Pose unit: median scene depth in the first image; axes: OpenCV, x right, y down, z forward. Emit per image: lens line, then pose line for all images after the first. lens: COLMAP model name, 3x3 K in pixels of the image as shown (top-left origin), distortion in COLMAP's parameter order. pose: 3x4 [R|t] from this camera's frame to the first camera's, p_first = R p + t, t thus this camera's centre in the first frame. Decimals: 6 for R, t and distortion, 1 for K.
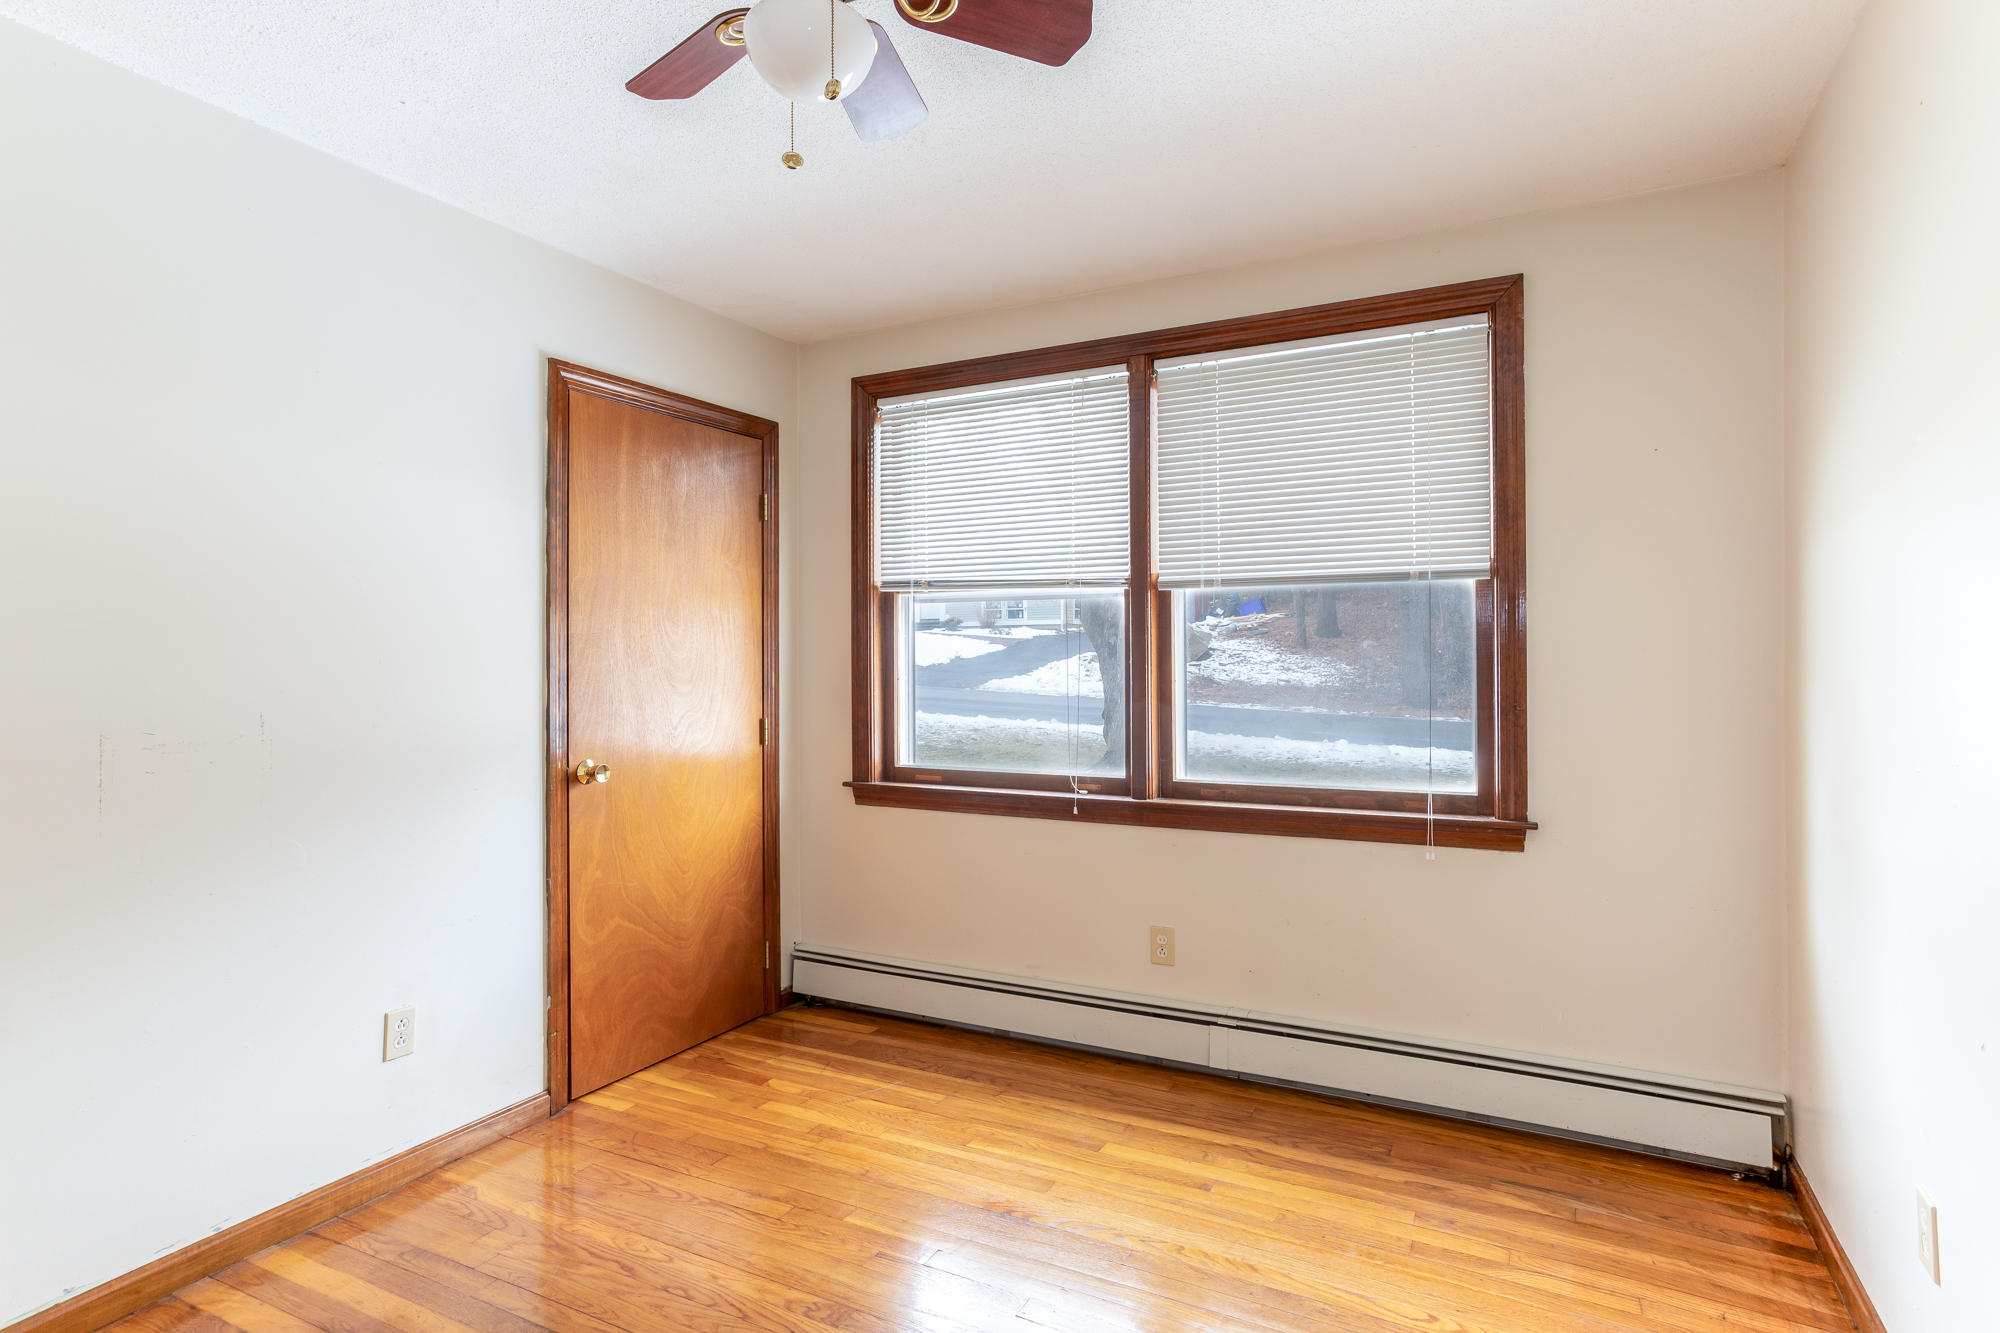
lens RADIAL K [[979.7, 0, 985.8], [0, 979.7, 663.9], [0, 0, 1]] dist [-0.030641, 0.030465]
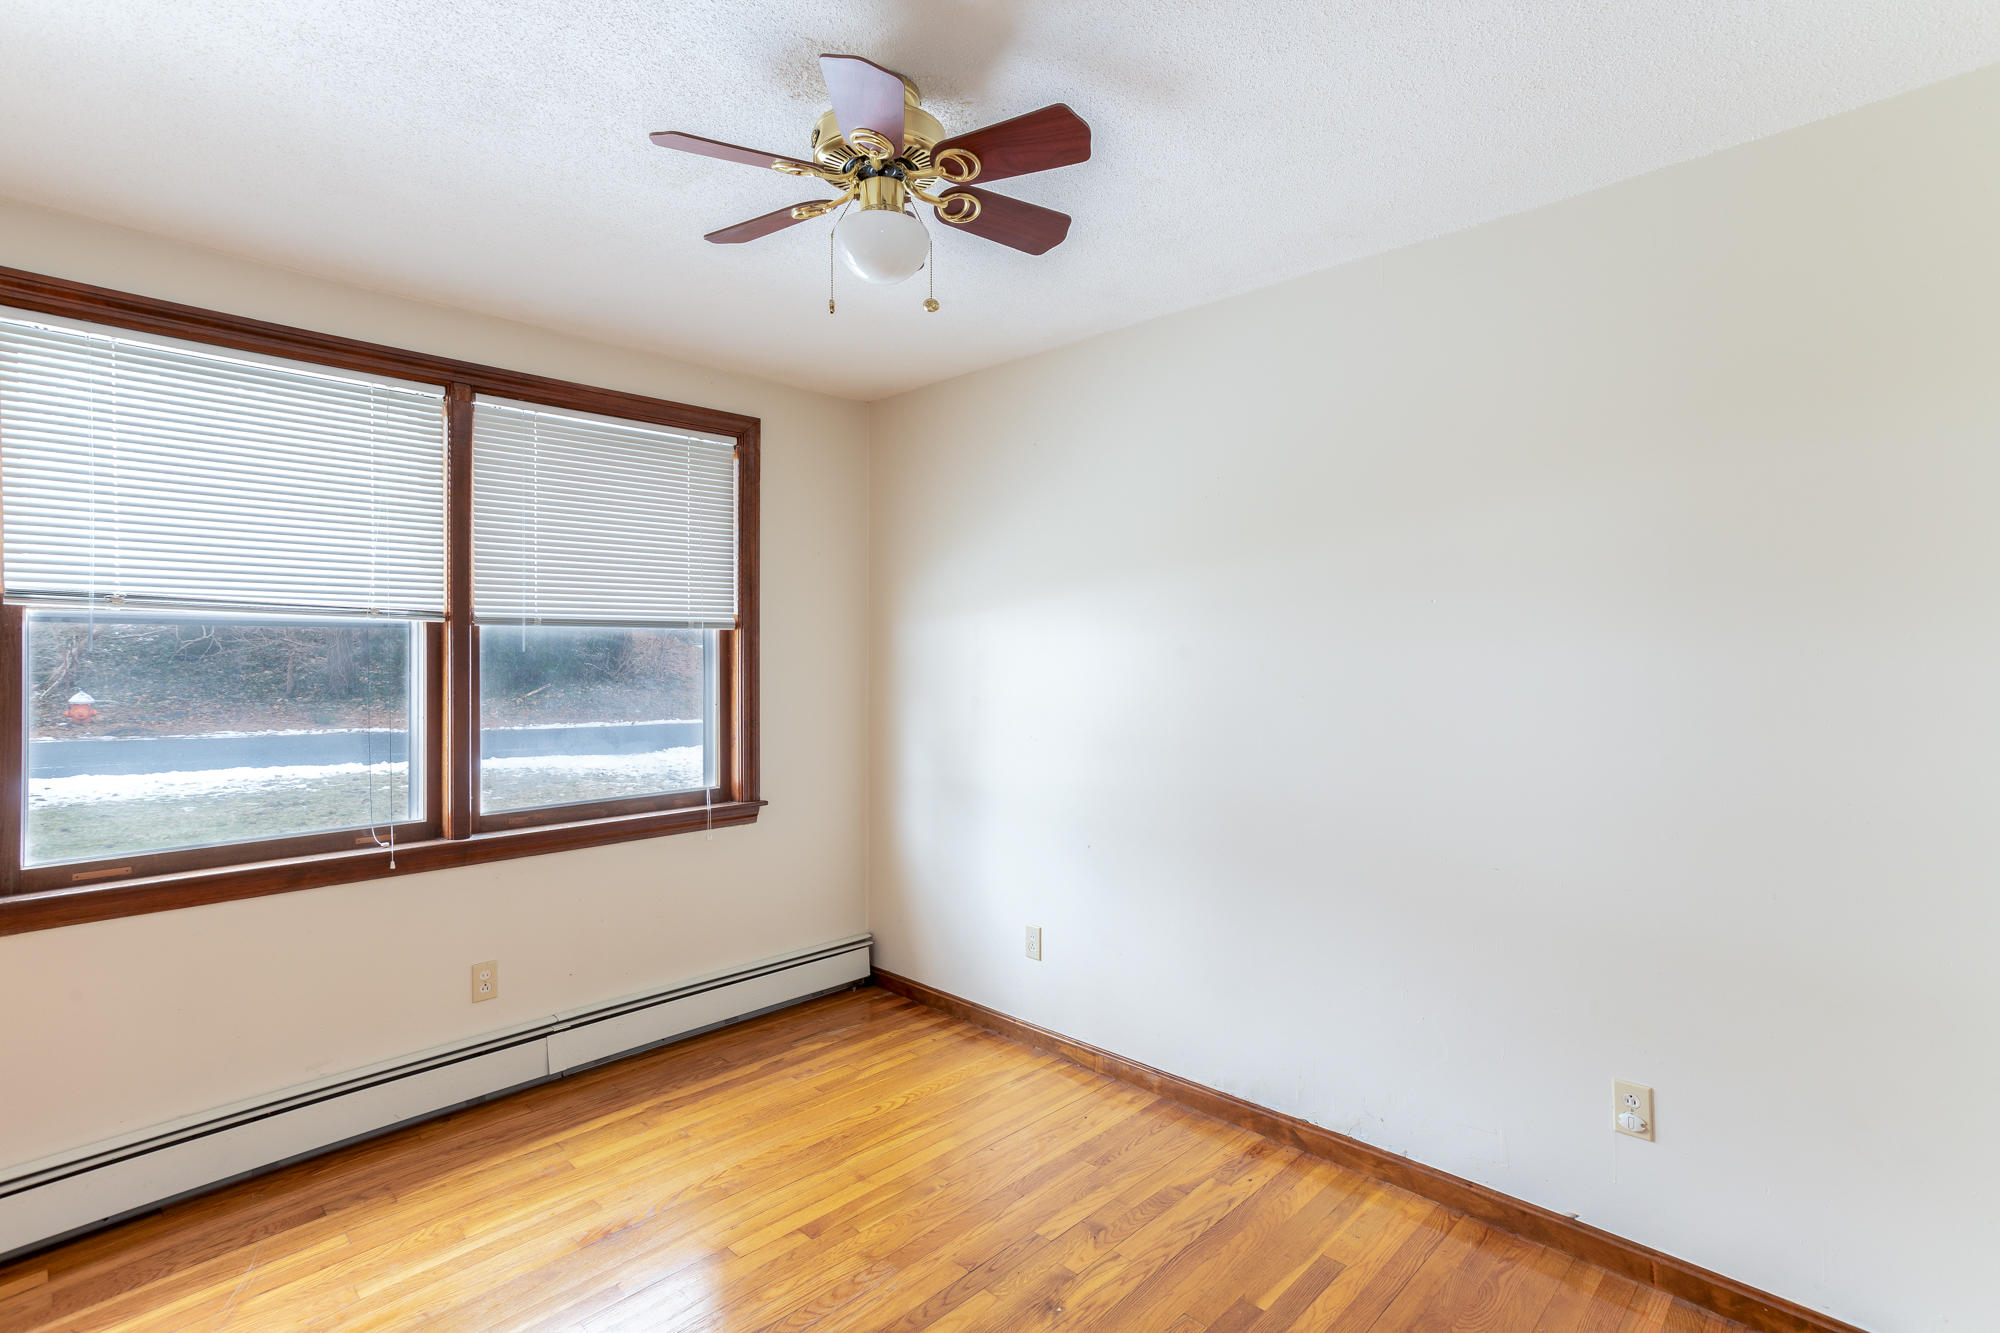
lens RADIAL K [[979.4, 0, 995.6], [0, 979.4, 655.8], [0, 0, 1]] dist [-0.034379, 0.039796]
pose [[0.295164, -0.002818, 0.955442, -0.693573], [0.002712, 0.999994, 0.002111, -0.050945], [-0.955443, 0.001968, 0.295170, 0.232657]]
